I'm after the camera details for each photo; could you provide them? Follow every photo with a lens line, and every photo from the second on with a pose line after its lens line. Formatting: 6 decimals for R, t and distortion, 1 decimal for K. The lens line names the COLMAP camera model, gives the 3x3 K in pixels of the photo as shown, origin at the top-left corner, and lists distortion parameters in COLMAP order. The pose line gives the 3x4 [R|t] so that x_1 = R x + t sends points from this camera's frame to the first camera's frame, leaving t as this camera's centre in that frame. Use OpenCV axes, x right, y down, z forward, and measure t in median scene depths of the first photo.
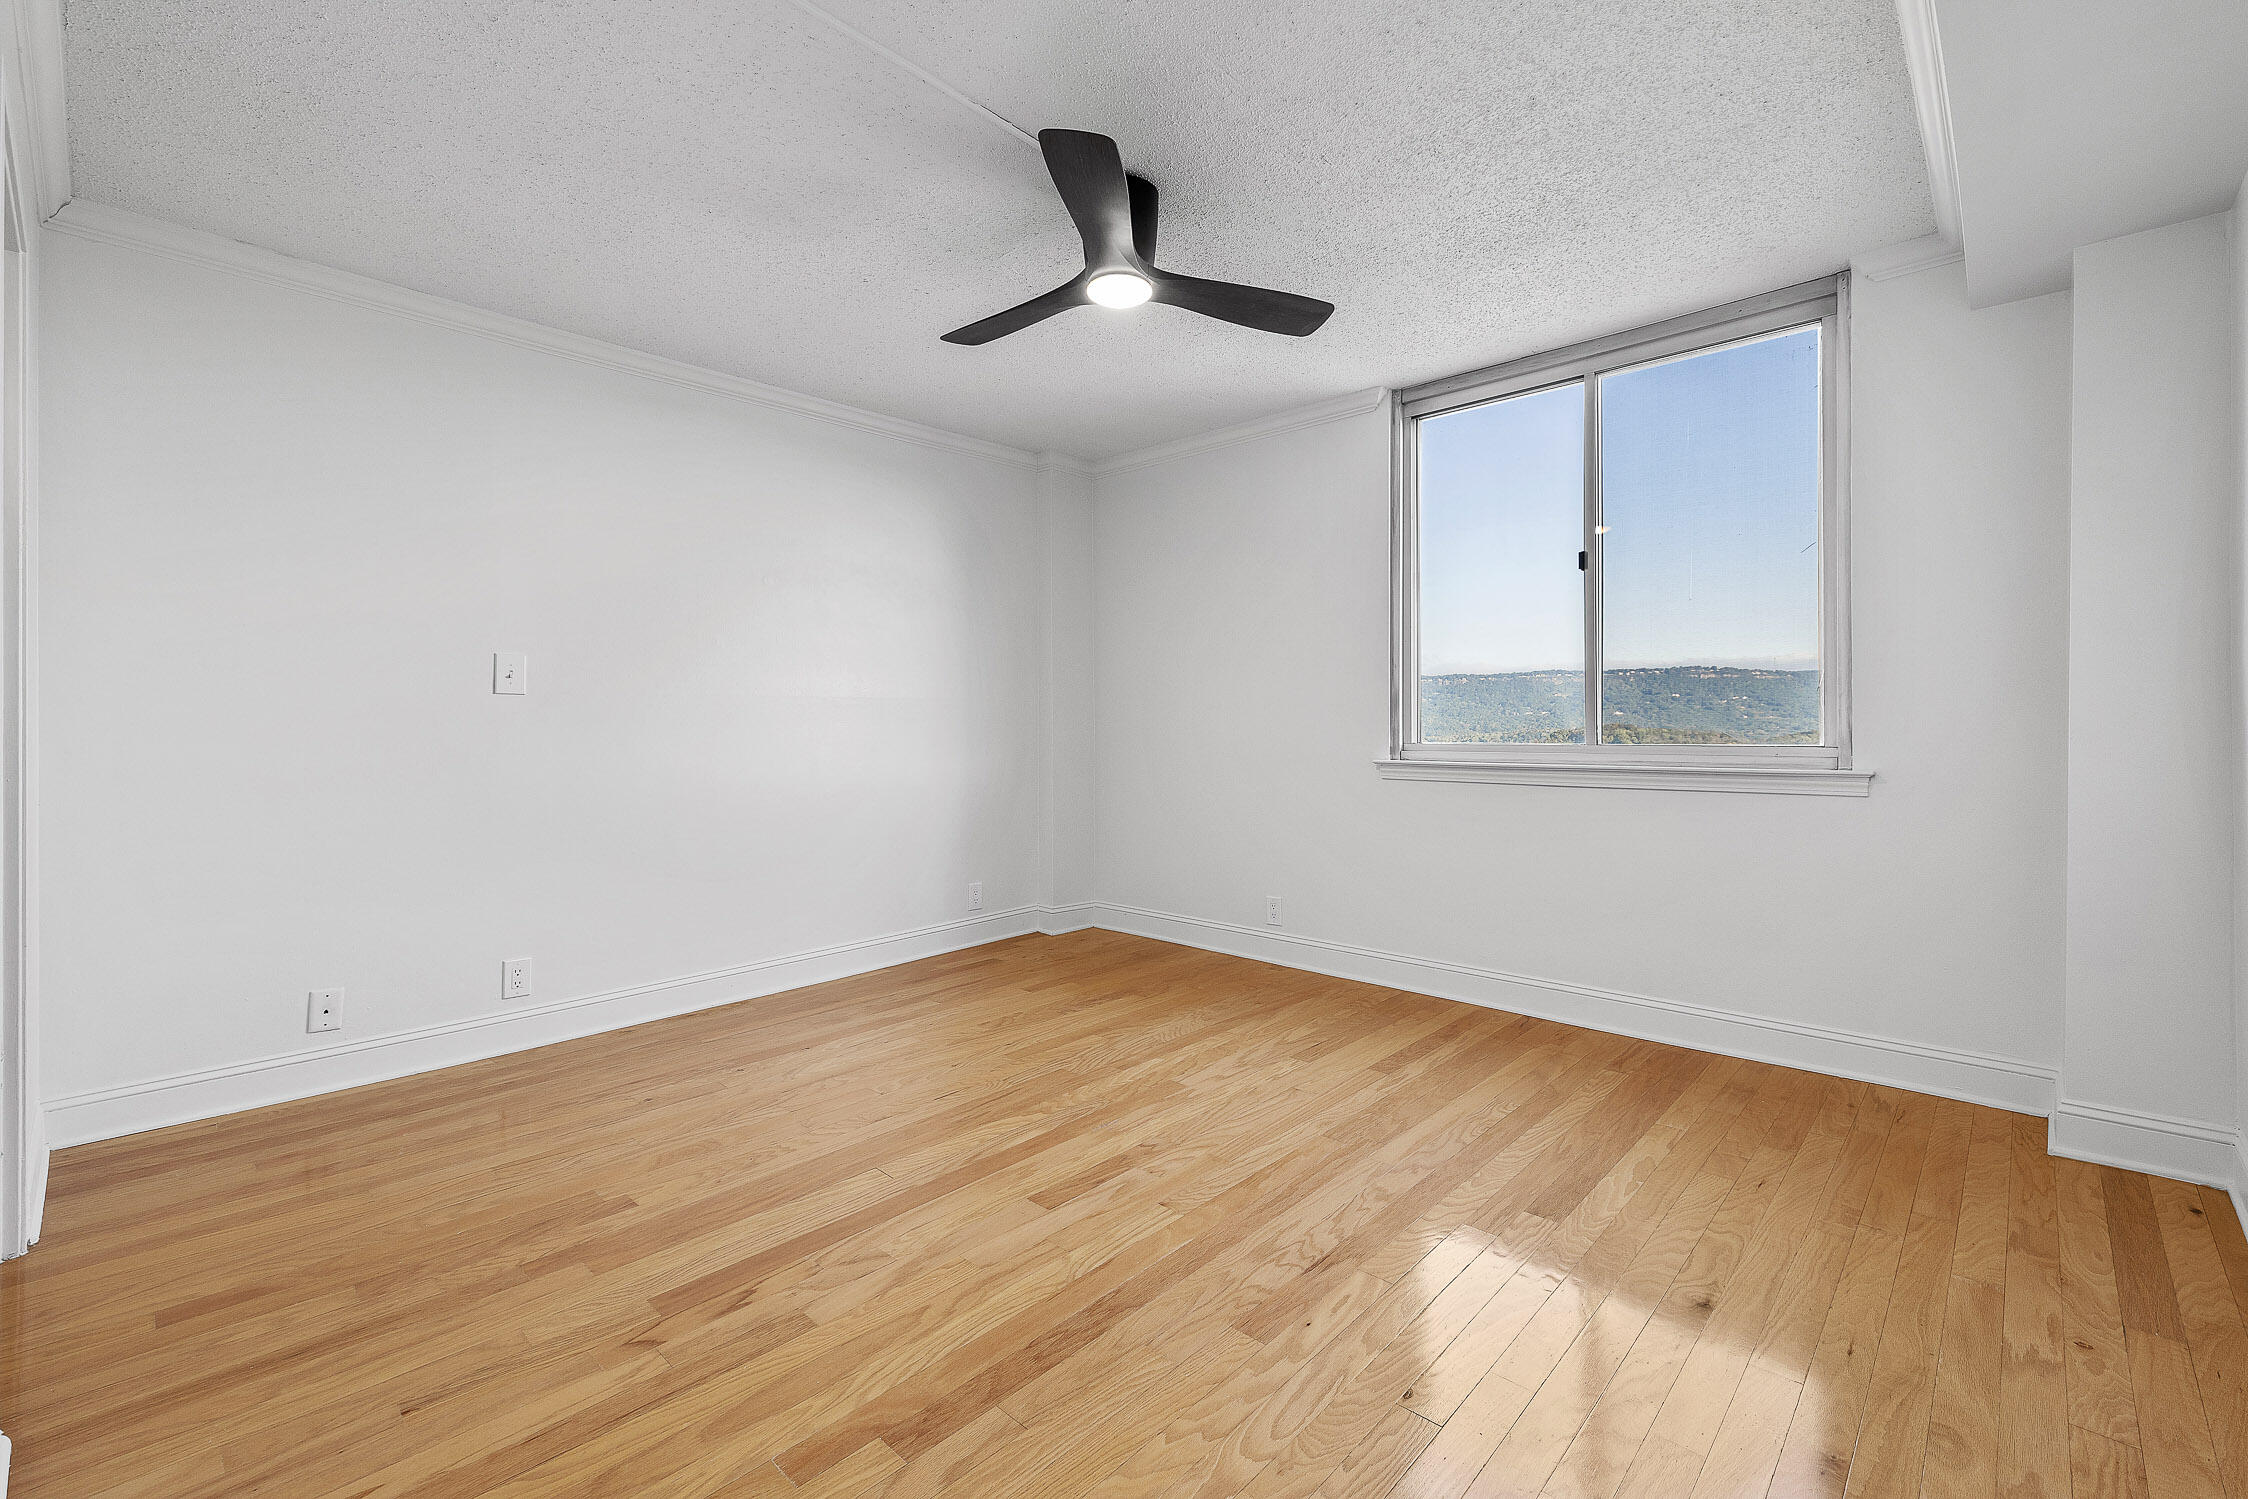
lens RADIAL K [[966.7, 0, 1122.9], [0, 966.7, 737.7], [0, 0, 1]] dist [0.000577, 0.000066]
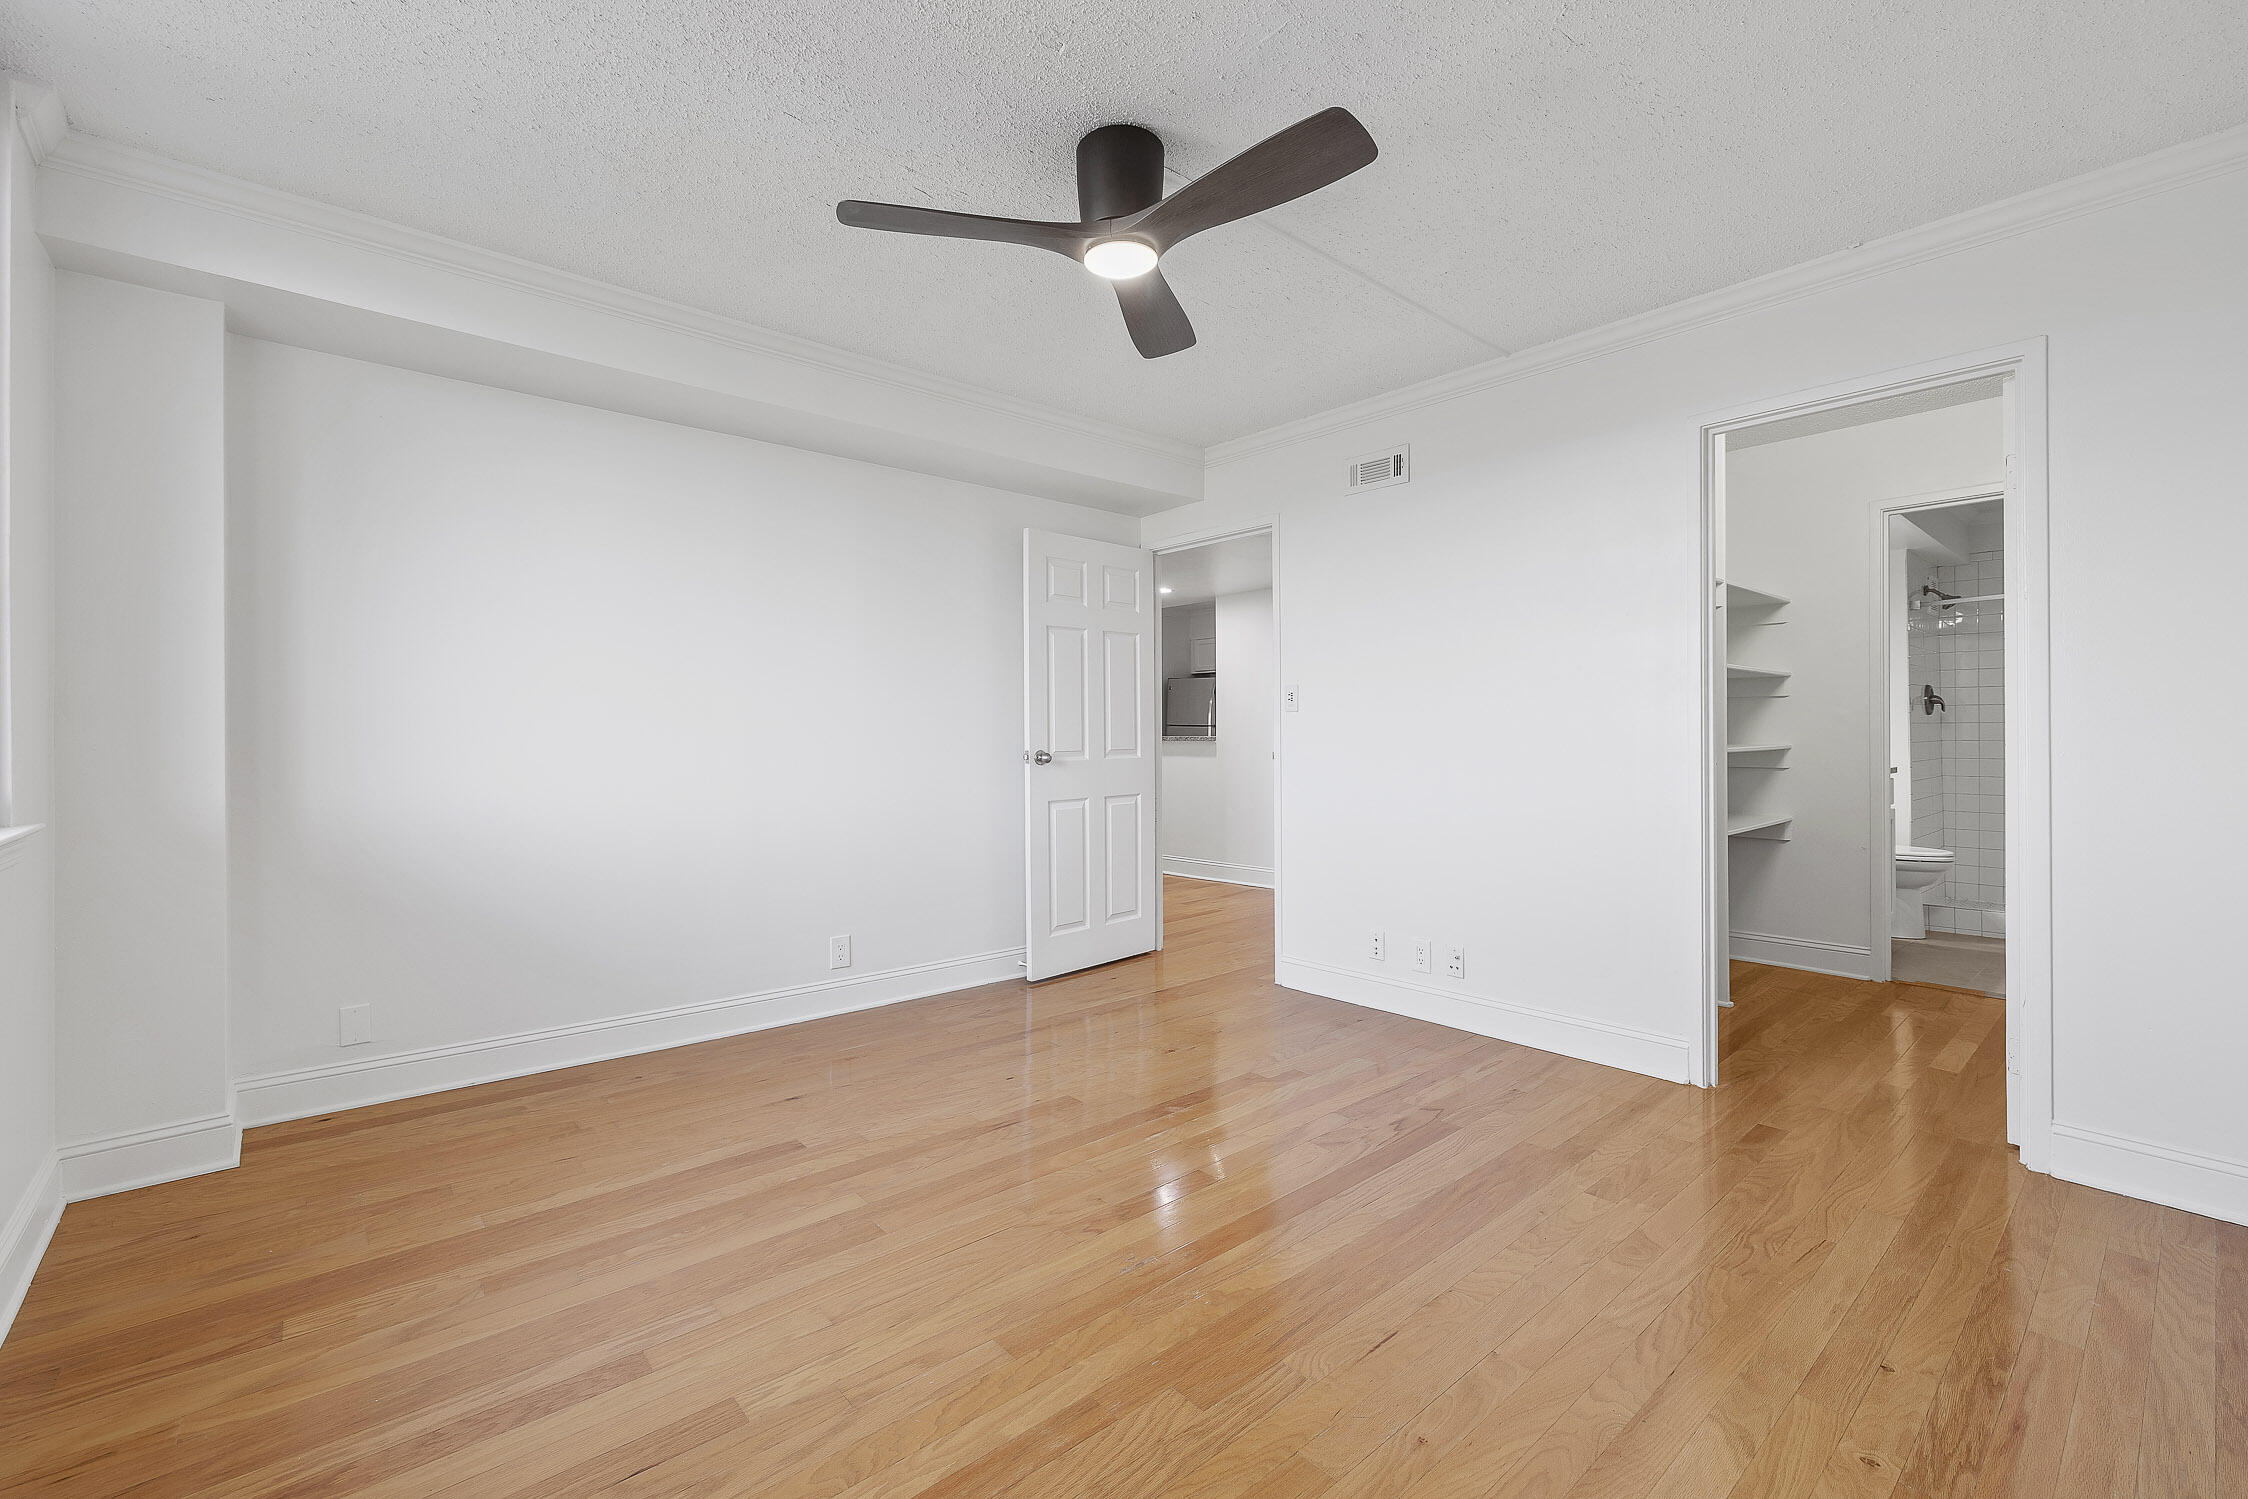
lens RADIAL K [[966.7, 0, 1125.0], [0, 966.7, 741.1], [0, 0, 1]] dist [0.000577, 0.000066]
pose [[-0.995189, 0.007302, 0.097705, -0.094796], [0.009118, 0.999794, 0.018157, -0.036445], [-0.097552, 0.018961, -0.995050, 1.931354]]
